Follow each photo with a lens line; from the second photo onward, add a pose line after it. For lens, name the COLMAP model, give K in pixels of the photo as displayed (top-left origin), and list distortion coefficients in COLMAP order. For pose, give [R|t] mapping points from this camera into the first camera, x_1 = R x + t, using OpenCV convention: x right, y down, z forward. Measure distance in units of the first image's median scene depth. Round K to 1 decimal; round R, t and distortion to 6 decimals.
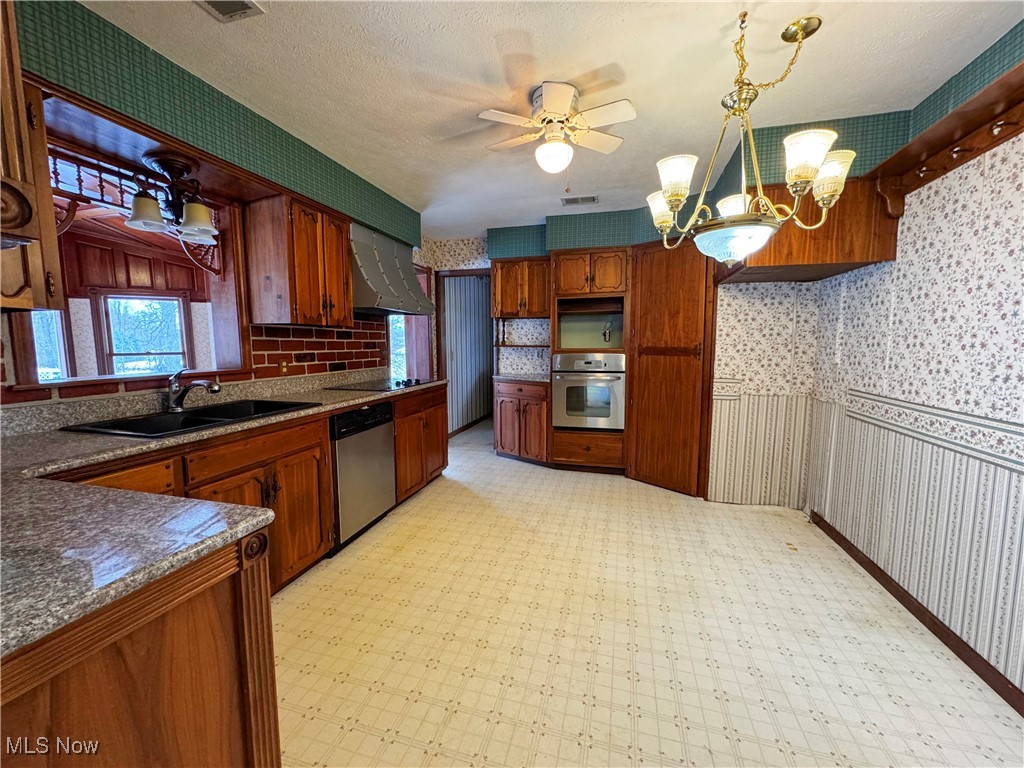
lens RADIAL K [[405.6, 0, 512.0], [0, 405.6, 384.0], [0, 0, 1]] dist [-0.001702, -0.000419]
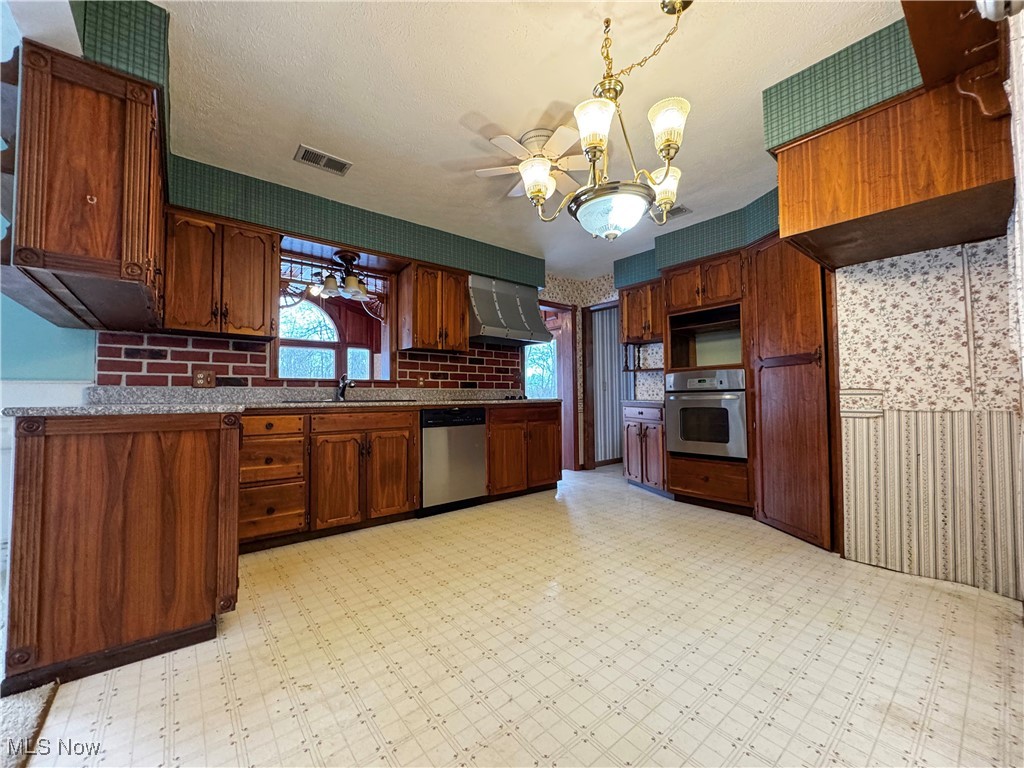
lens RADIAL K [[405.6, 0, 512.0], [0, 405.6, 384.0], [0, 0, 1]] dist [-0.001702, -0.000419]
pose [[0.817934, -0.022241, -0.574882, 0.459116], [-0.052463, 0.992206, -0.113030, 0.100028], [0.572915, 0.122611, 0.810392, 0.034332]]
